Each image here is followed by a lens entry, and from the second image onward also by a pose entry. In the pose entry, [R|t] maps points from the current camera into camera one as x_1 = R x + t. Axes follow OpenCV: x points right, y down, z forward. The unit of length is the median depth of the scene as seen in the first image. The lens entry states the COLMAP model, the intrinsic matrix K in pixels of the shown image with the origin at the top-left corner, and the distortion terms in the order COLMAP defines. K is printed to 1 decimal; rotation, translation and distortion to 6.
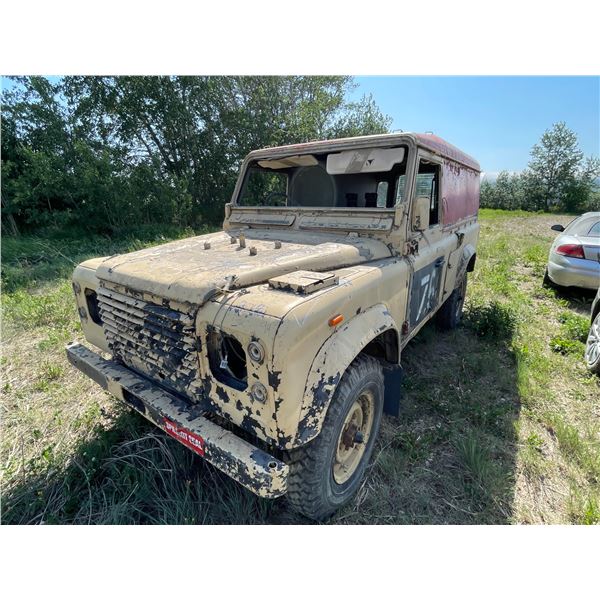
lens RADIAL K [[305.7, 0, 300.0], [0, 305.7, 300.0], [0, 0, 1]] dist [-0.004726, 0.009597]
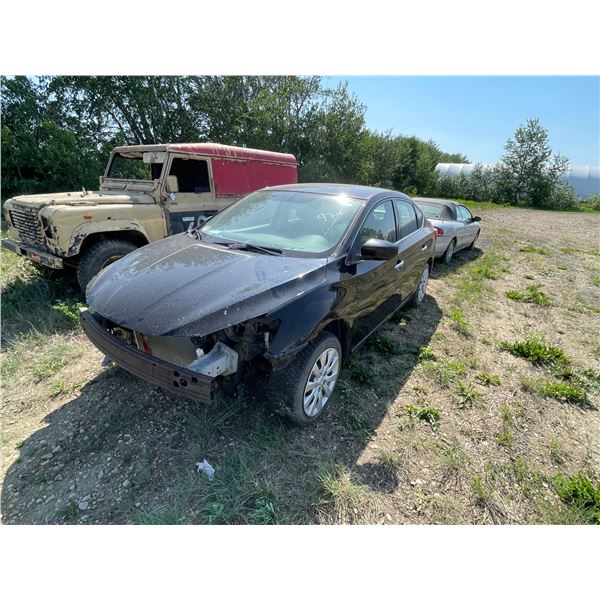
lens RADIAL K [[305.7, 0, 300.0], [0, 305.7, 300.0], [0, 0, 1]] dist [-0.004726, 0.009597]
pose [[0.998940, 0.037044, 0.027334, 0.129567], [-0.038335, 0.998097, 0.048302, 0.039873], [-0.025493, -0.049298, 0.998459, -0.123252]]
